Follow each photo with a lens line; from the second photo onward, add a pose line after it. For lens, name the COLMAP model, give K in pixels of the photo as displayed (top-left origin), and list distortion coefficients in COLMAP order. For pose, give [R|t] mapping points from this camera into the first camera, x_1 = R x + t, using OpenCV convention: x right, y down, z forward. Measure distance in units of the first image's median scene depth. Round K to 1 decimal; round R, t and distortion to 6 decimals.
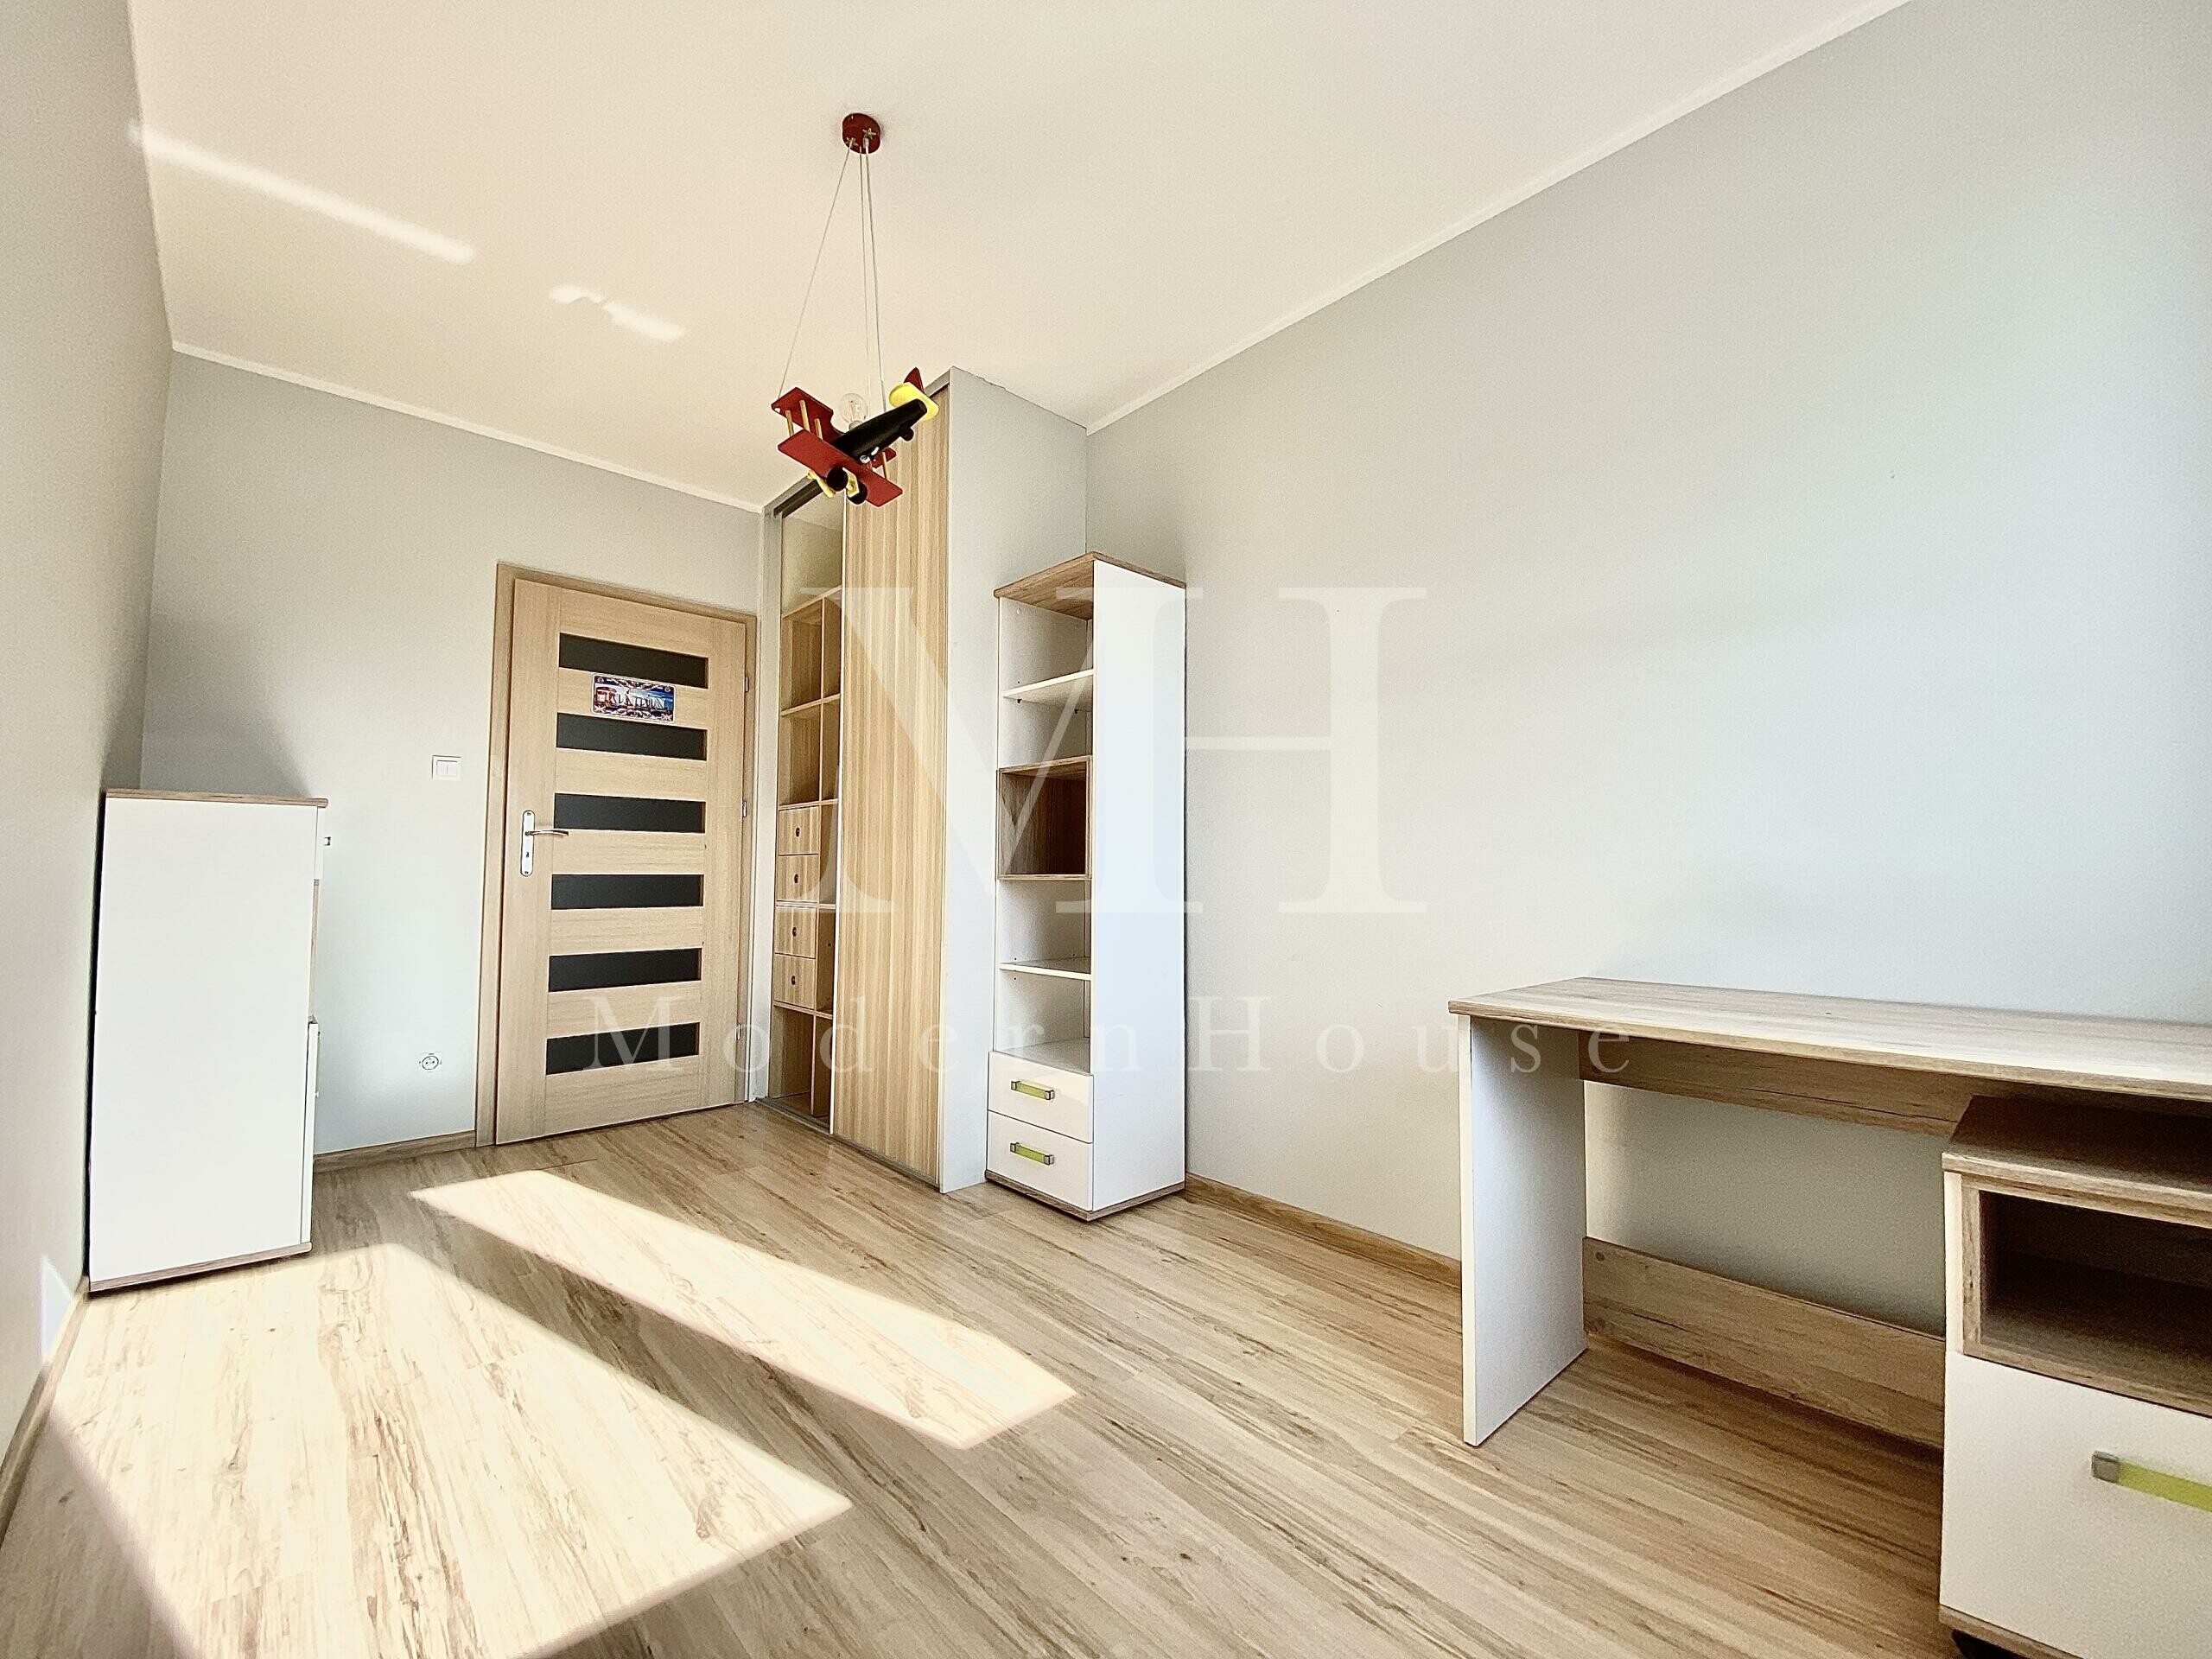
lens RADIAL K [[893.1, 0, 1106.0], [0, 893.1, 829.5], [0, 0, 1]] dist [0.021622, -0.021875]
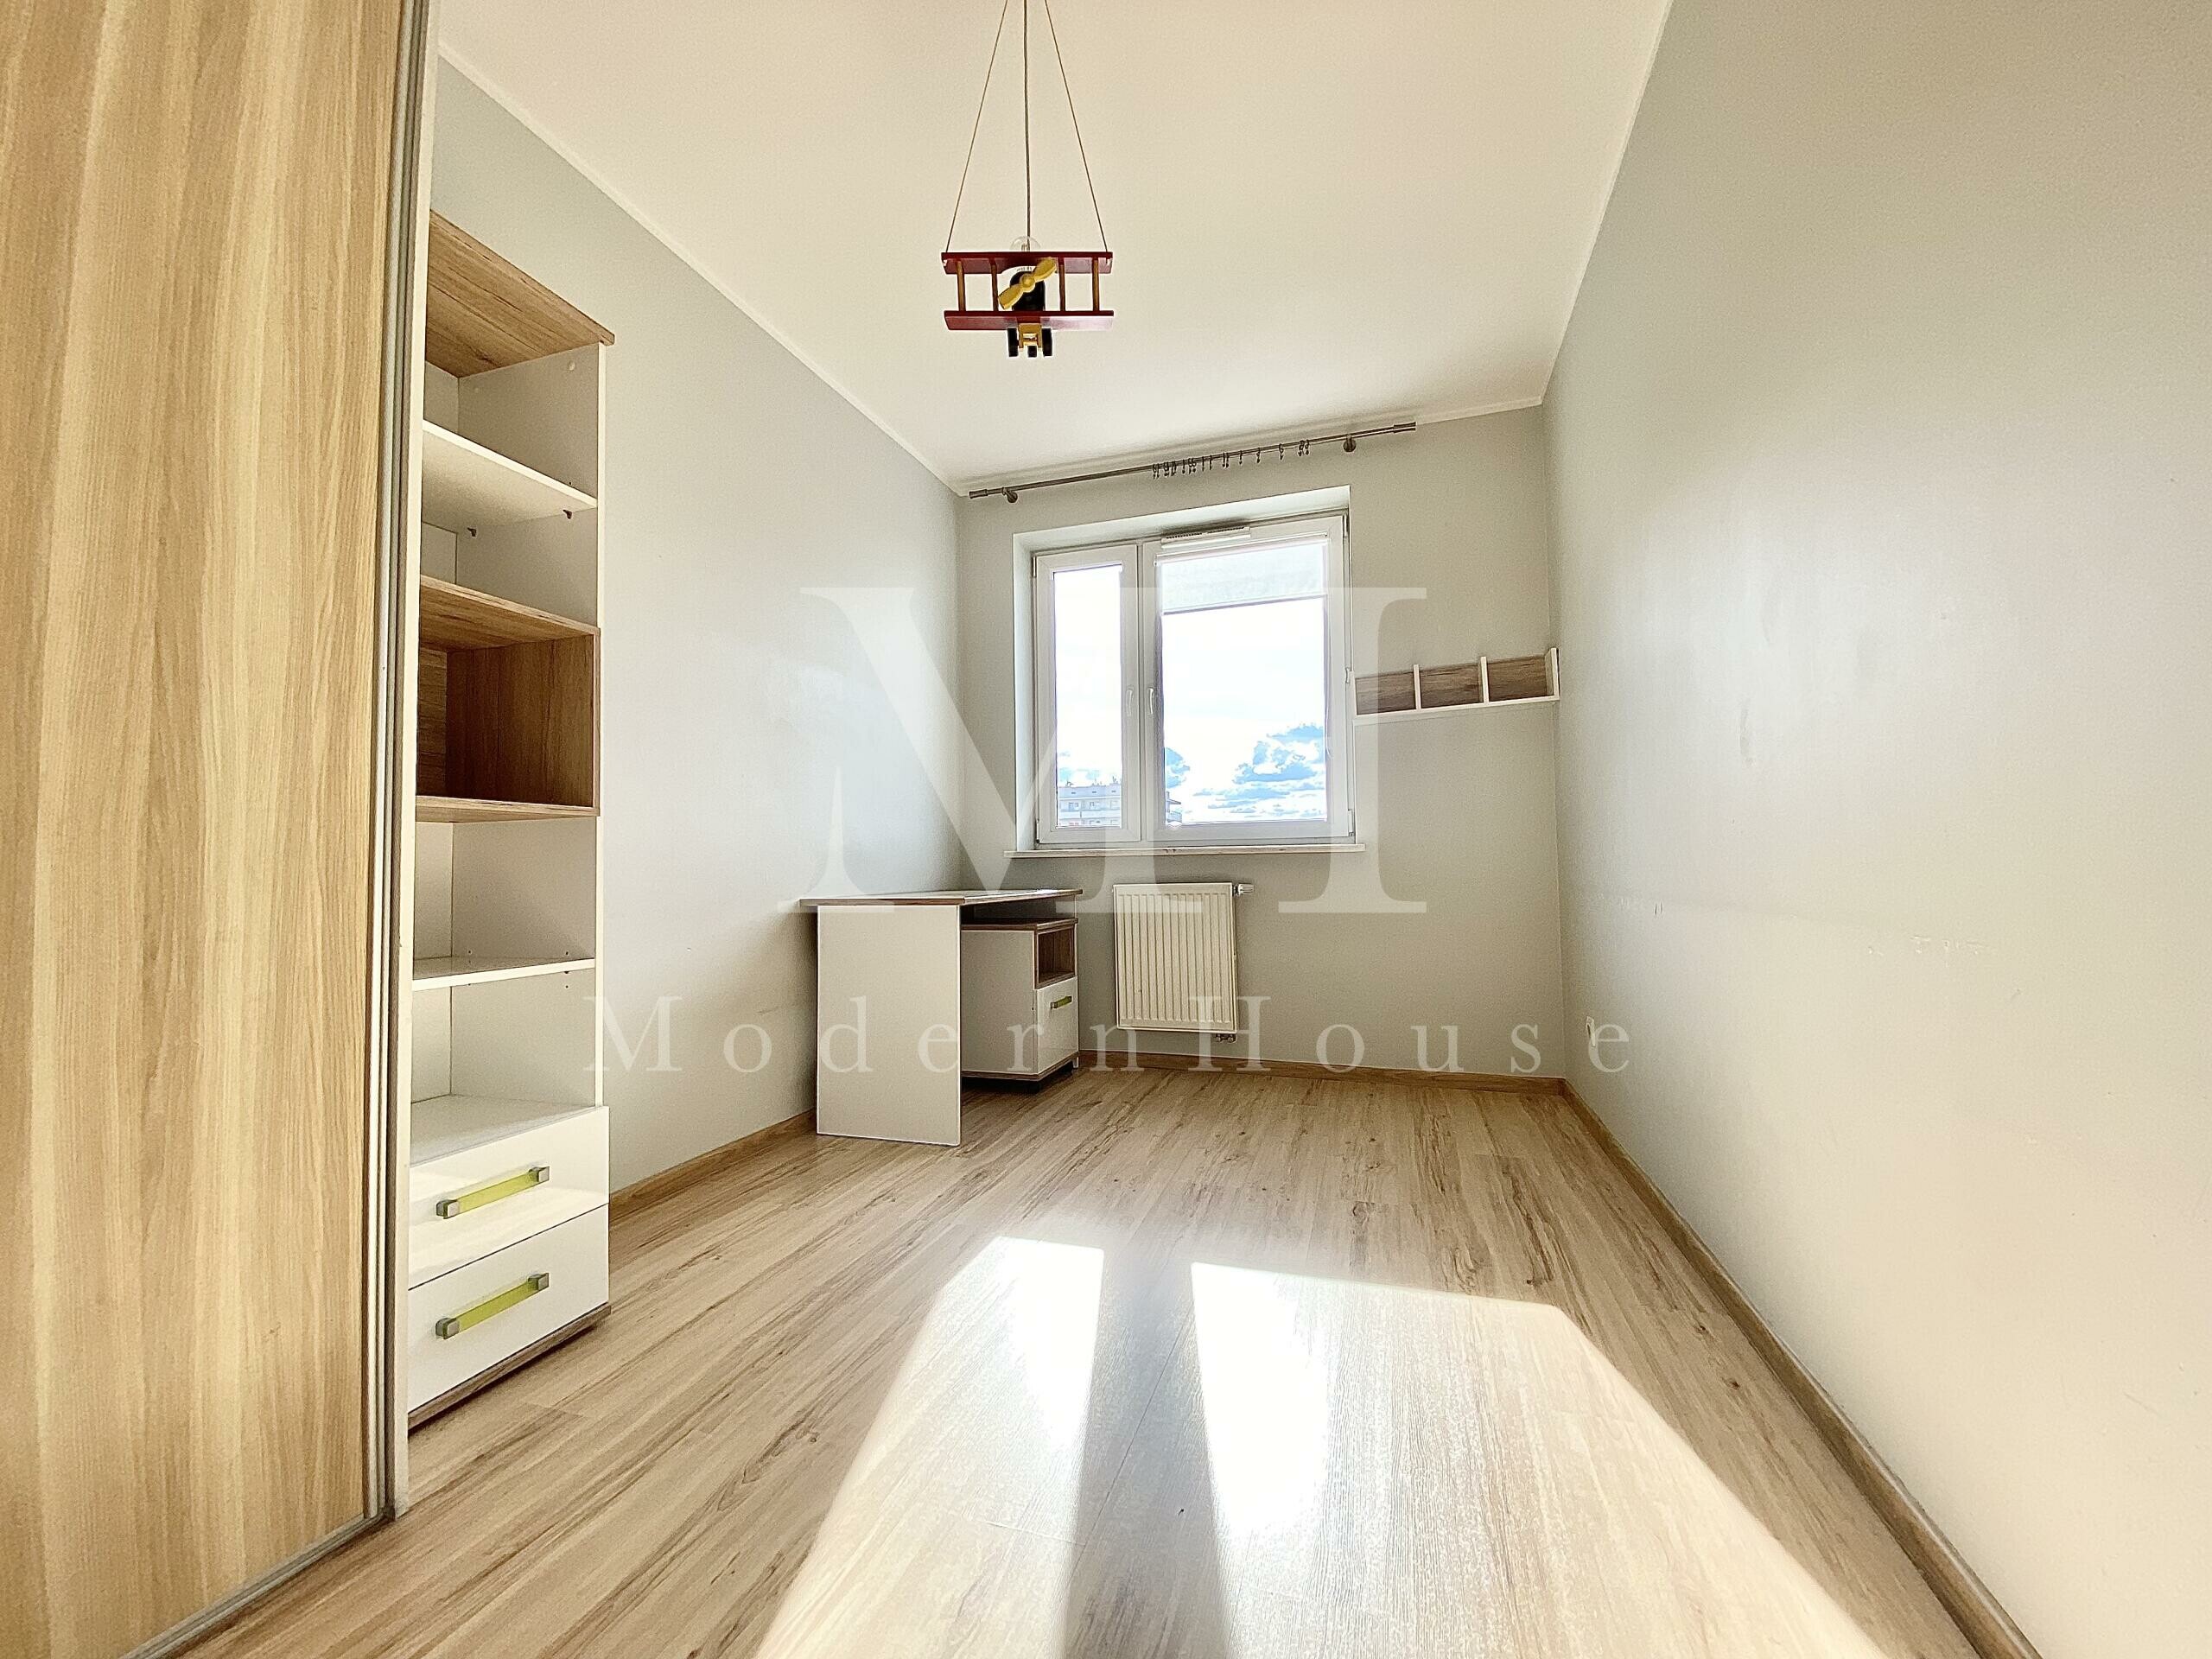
lens RADIAL K [[893.1, 0, 1106.0], [0, 893.1, 829.5], [0, 0, 1]] dist [0.021622, -0.021875]
pose [[-0.489906, 0.034388, 0.871097, -0.892503], [-0.031642, 0.997862, -0.057188, 0.108219], [-0.871201, -0.055580, -0.487771, 1.131489]]
